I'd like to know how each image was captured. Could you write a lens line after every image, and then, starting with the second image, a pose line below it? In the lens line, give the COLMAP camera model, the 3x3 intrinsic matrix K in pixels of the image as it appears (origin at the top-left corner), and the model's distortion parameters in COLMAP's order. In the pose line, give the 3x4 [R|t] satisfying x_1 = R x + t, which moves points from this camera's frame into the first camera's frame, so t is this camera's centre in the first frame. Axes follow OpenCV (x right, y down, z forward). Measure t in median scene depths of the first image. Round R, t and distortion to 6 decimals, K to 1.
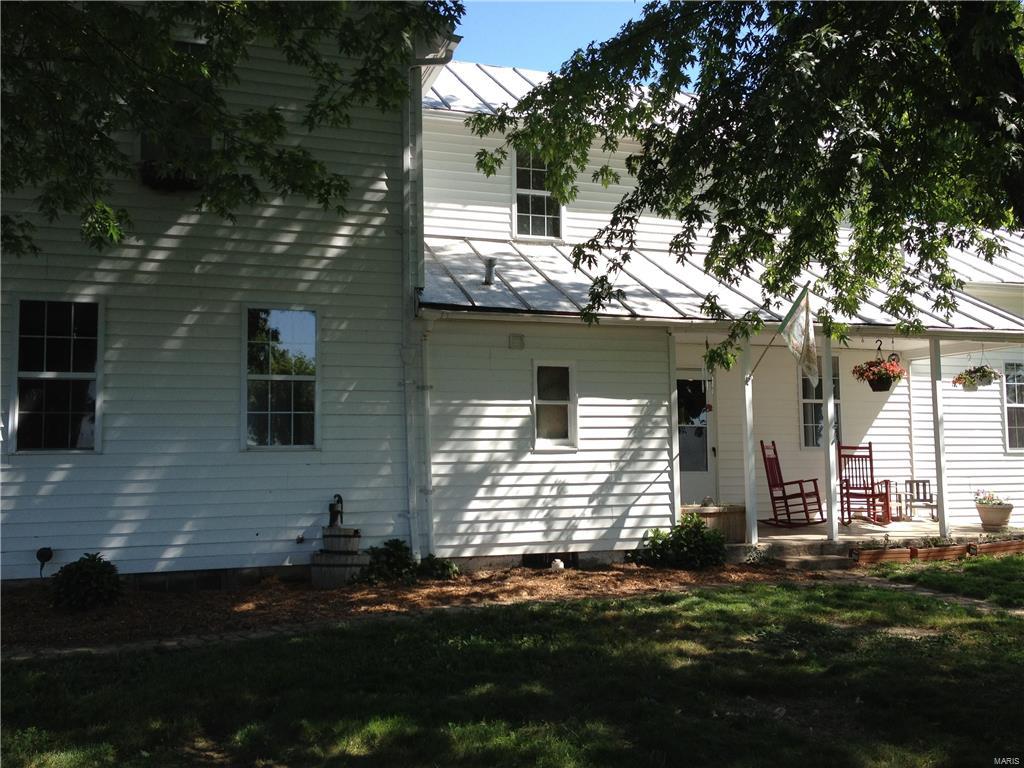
lens RADIAL K [[951.6, 0, 514.5], [0, 951.6, 393.1], [0, 0, 1]] dist [0.107408, -0.202689]
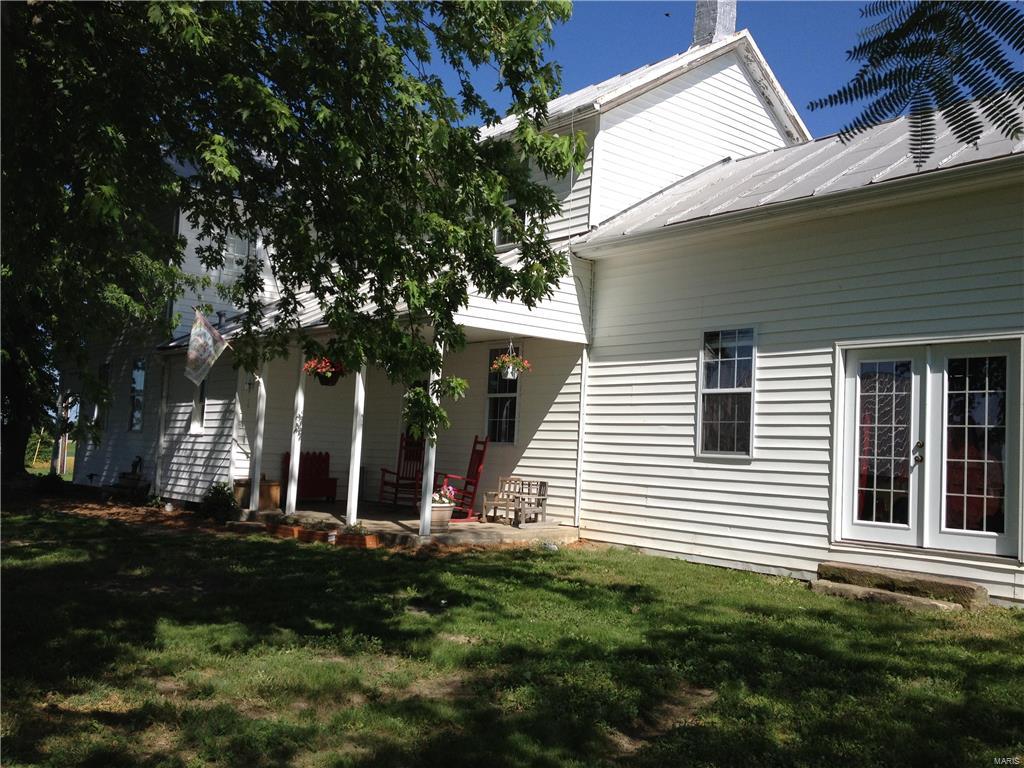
lens RADIAL K [[951.4, 0, 512.7], [0, 951.4, 401.4], [0, 0, 1]] dist [0.121188, -0.211319]
pose [[0.363005, -0.026388, -0.931413, 1.122842], [0.019194, 0.999599, -0.020839, 0.032616], [0.931589, -0.010313, 0.363366, 0.614964]]
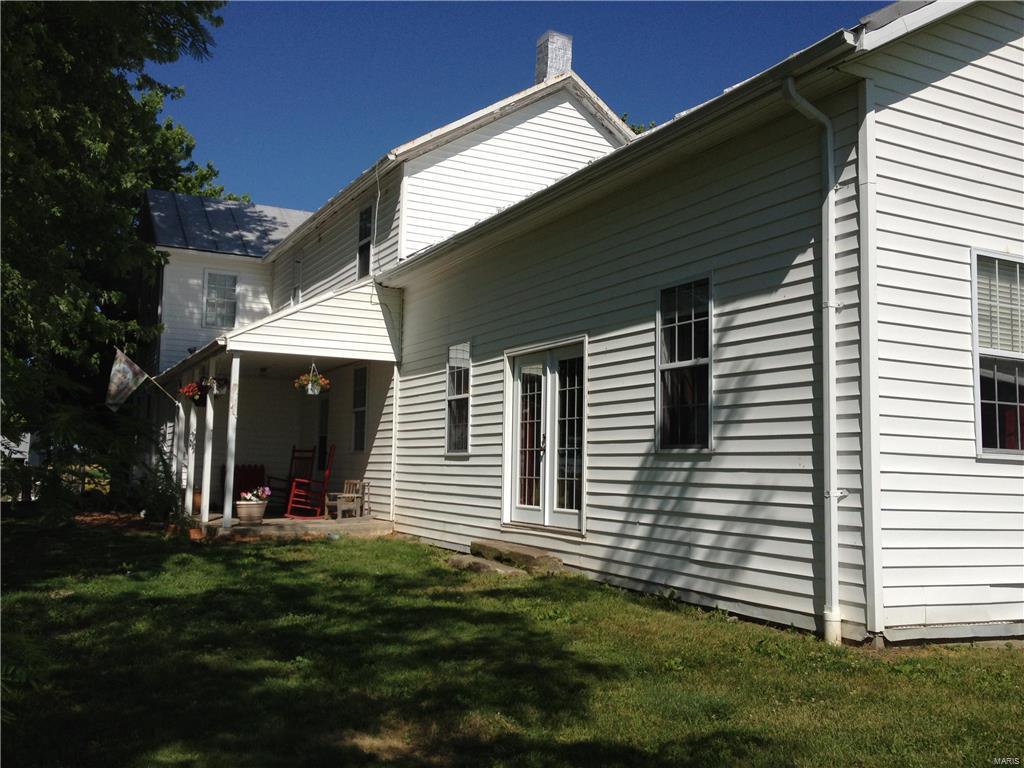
lens RADIAL K [[951.6, 0, 514.5], [0, 951.6, 393.1], [0, 0, 1]] dist [0.107408, -0.202689]
pose [[0.149181, -0.066670, -0.986560, 1.323275], [0.049125, 0.996992, -0.059947, 0.060143], [0.987589, -0.039521, 0.152007, 0.937153]]
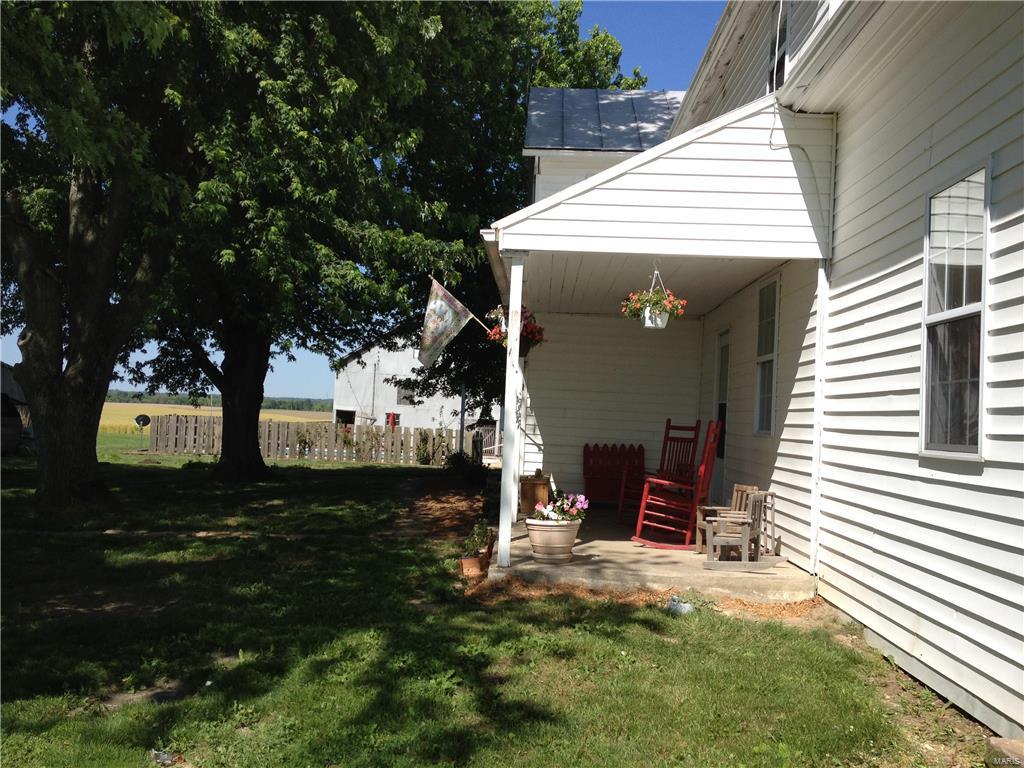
lens RADIAL K [[951.6, 0, 514.5], [0, 951.6, 393.1], [0, 0, 1]] dist [0.107408, -0.202689]
pose [[-0.346832, -0.029385, -0.937467, 0.887023], [0.029449, 0.998675, -0.042199, 0.049290], [0.937465, -0.042244, -0.345507, 0.984014]]
